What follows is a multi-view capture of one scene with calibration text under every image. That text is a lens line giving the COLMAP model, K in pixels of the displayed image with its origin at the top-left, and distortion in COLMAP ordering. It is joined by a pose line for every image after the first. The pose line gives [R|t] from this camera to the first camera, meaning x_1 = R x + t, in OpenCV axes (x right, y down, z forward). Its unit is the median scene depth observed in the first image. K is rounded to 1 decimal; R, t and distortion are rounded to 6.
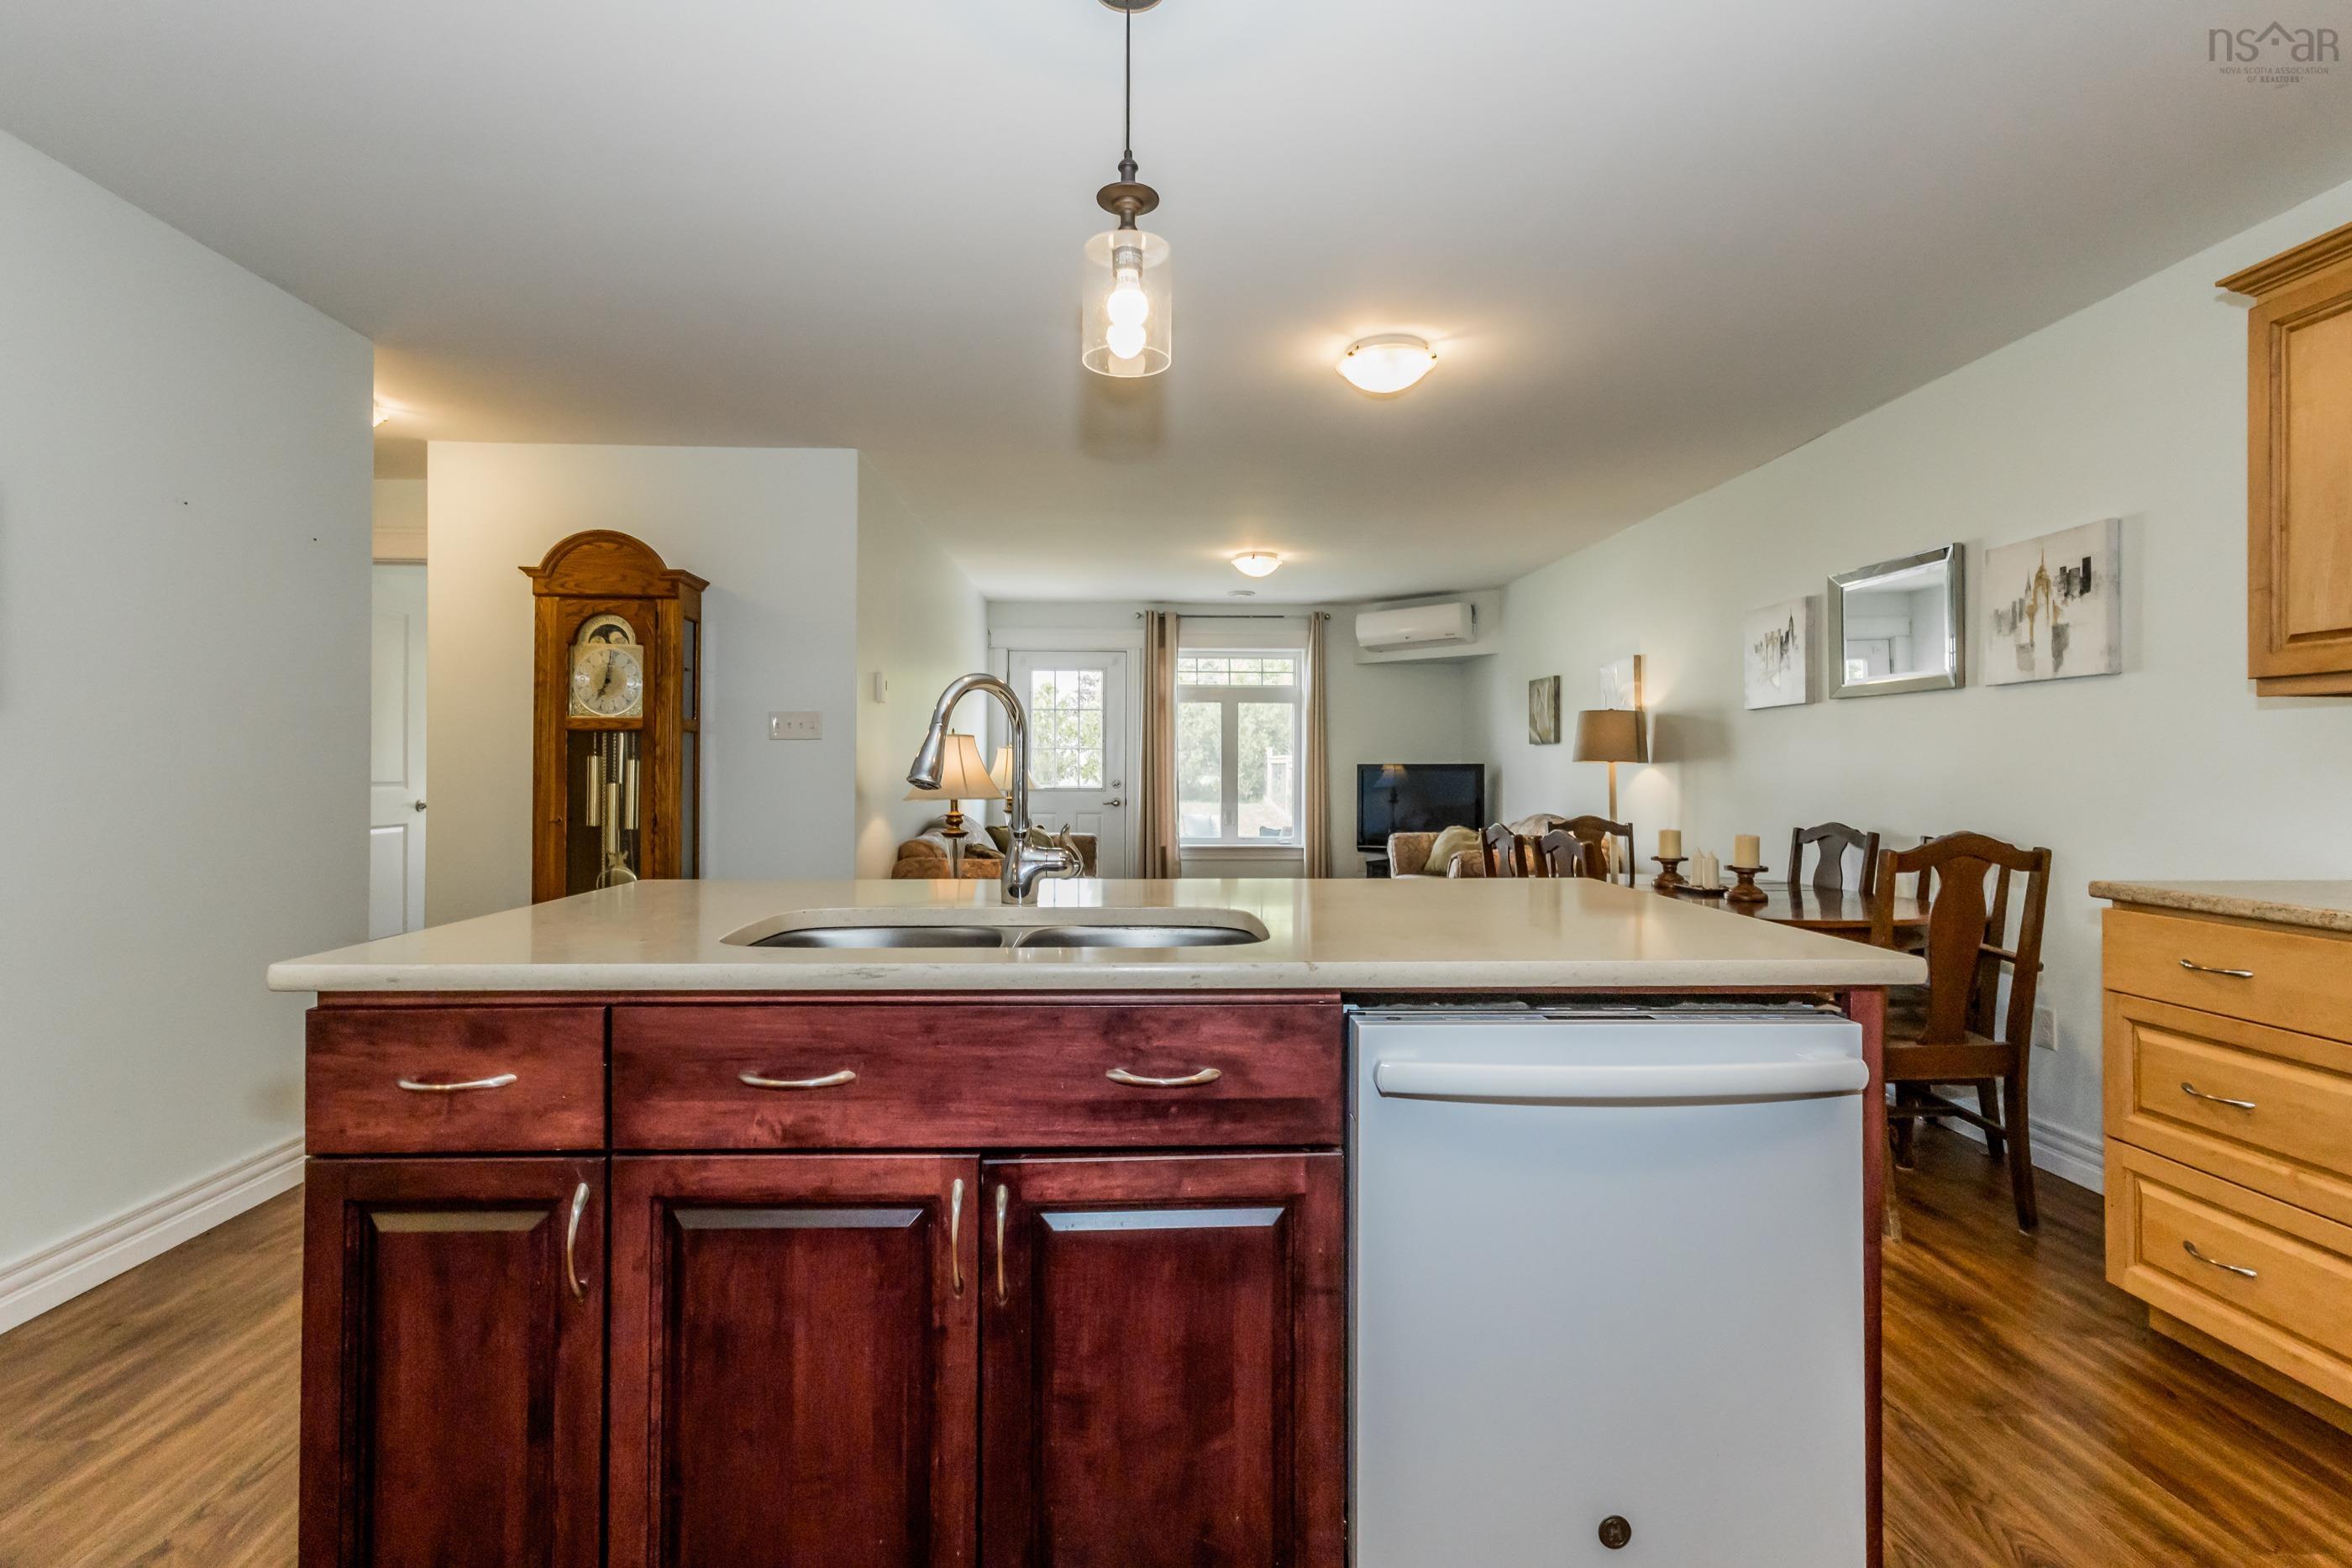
lens RADIAL K [[1081.5, 0, 1161.7], [0, 1081.5, 769.0], [0, 0, 1]] dist [0.002022, 0.000595]
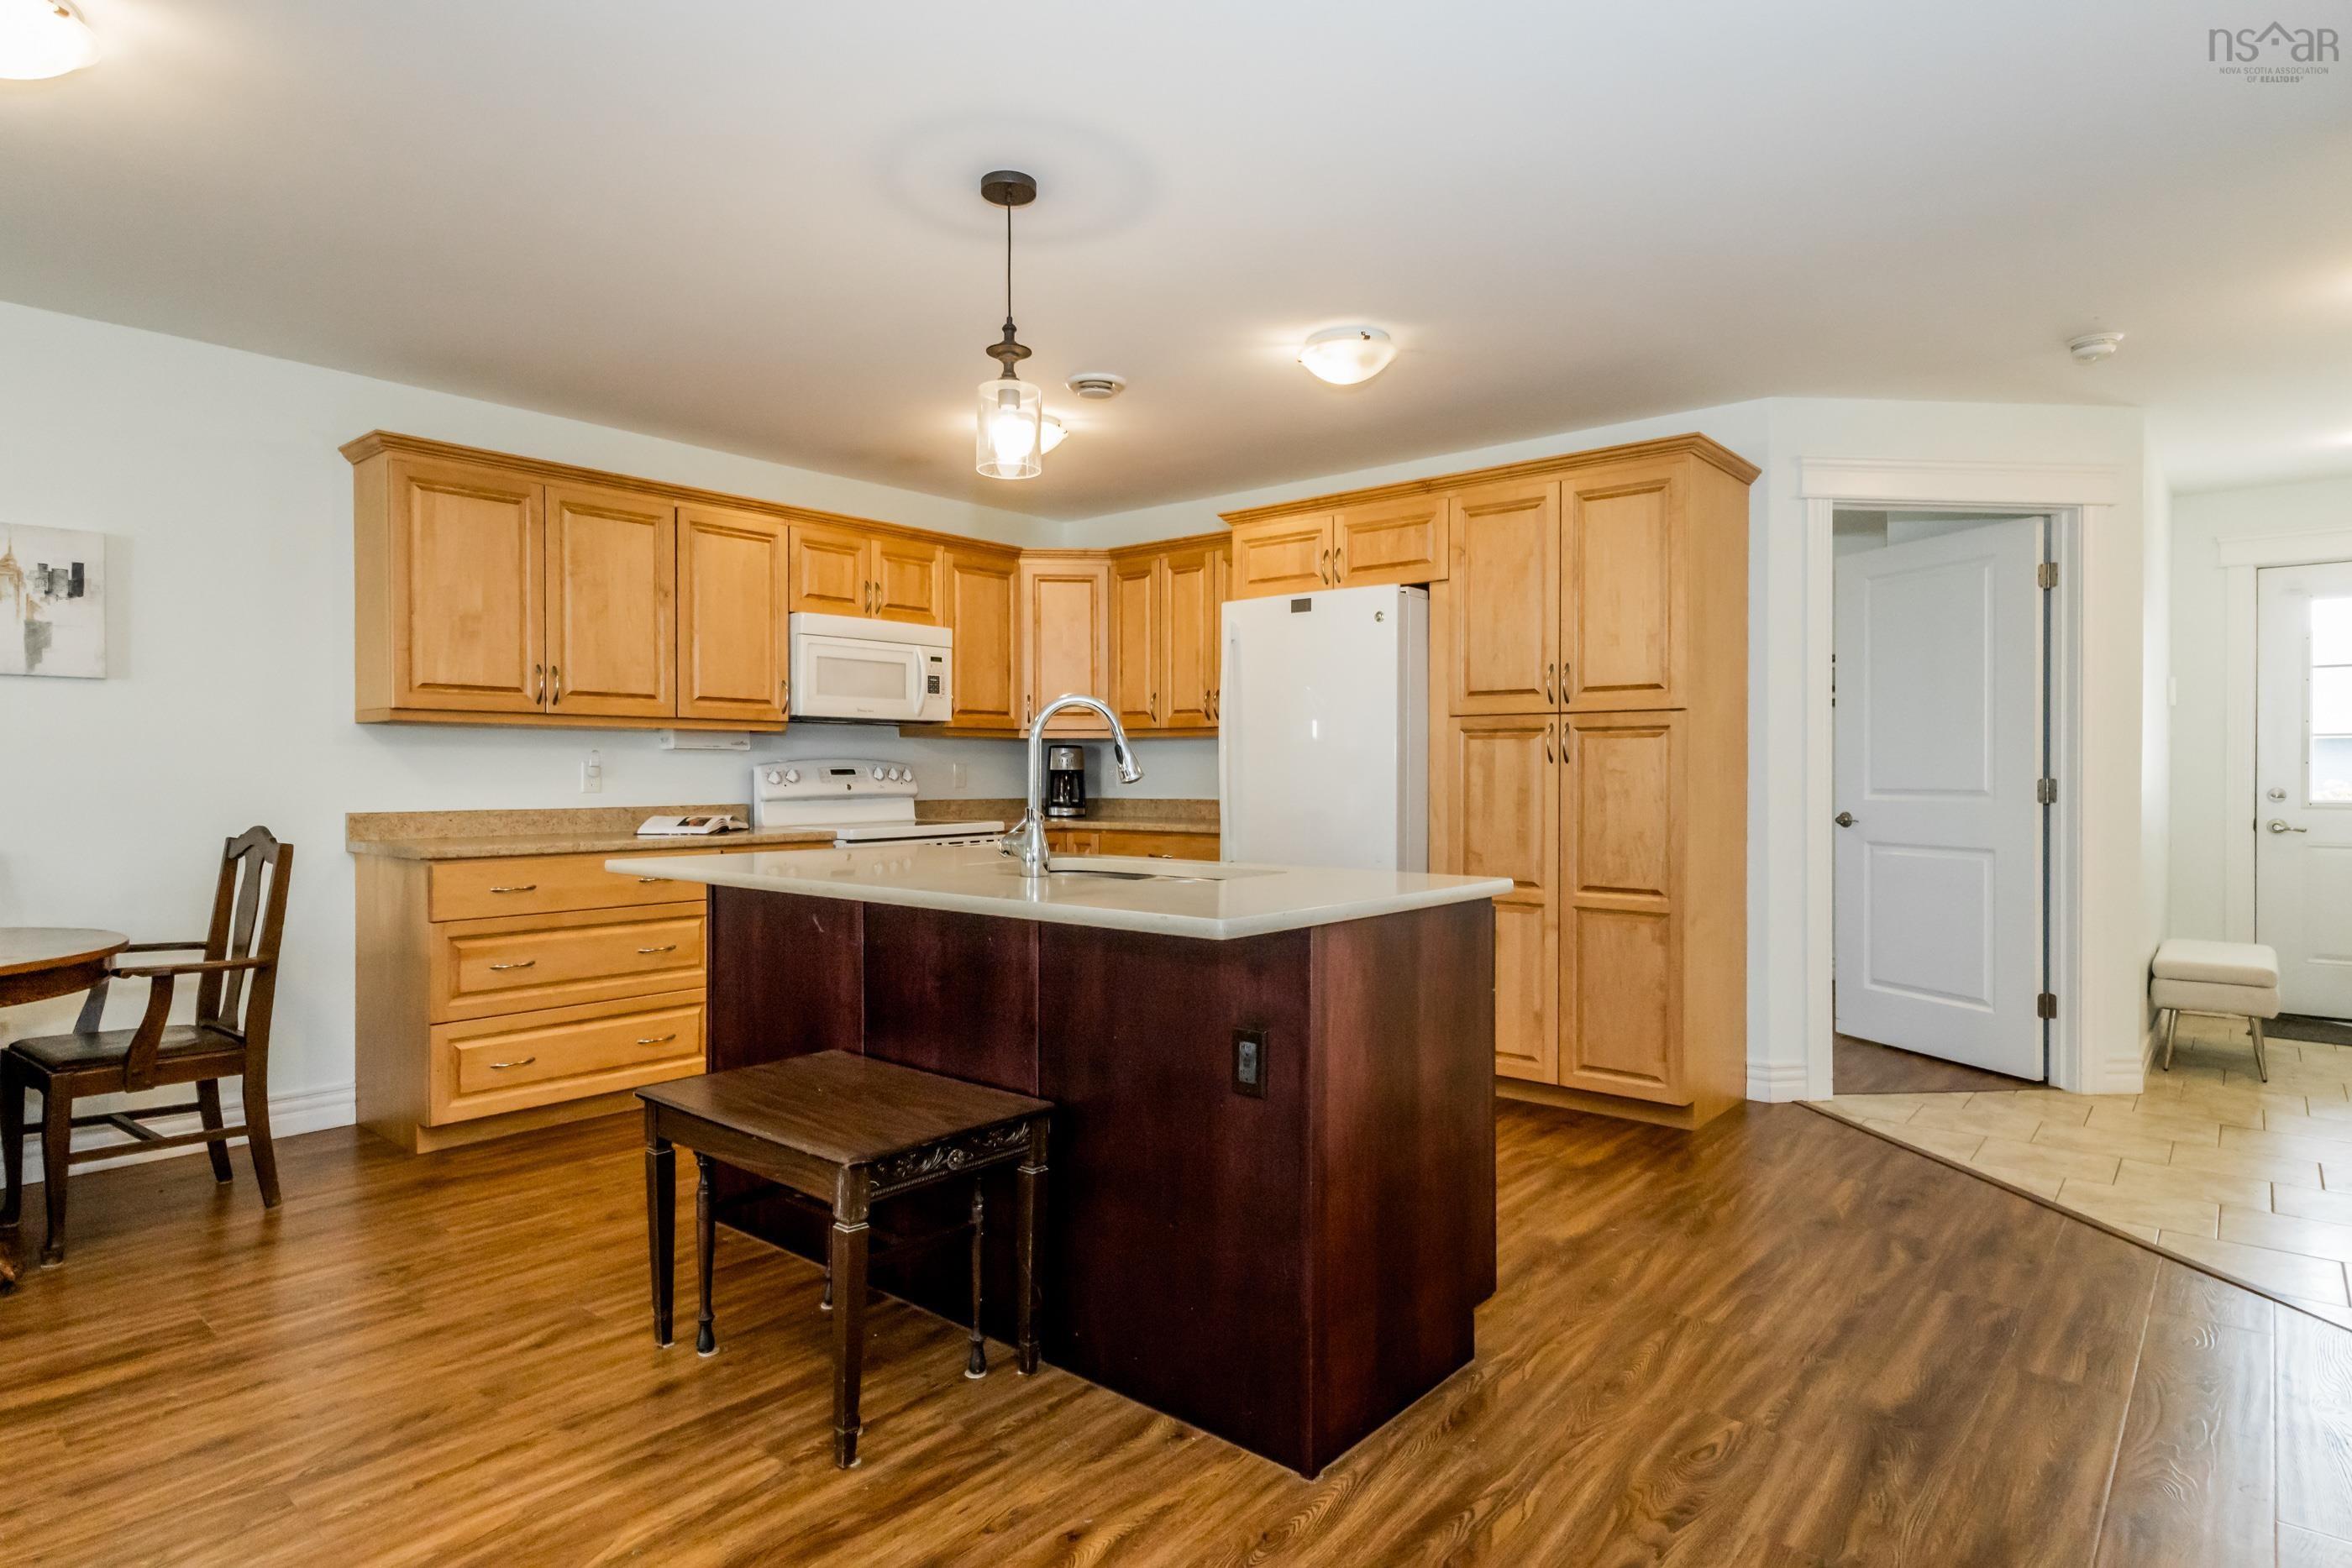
lens RADIAL K [[1268.2, 0, 1188.3], [0, 1268.2, 790.8], [0, 0, 1]] dist [-0.005800, -0.001888]
pose [[-0.741274, -0.011209, 0.671109, -0.516564], [-0.002267, 0.999897, 0.014196, 0.002057], [-0.671199, 0.009002, -0.741223, 0.821515]]
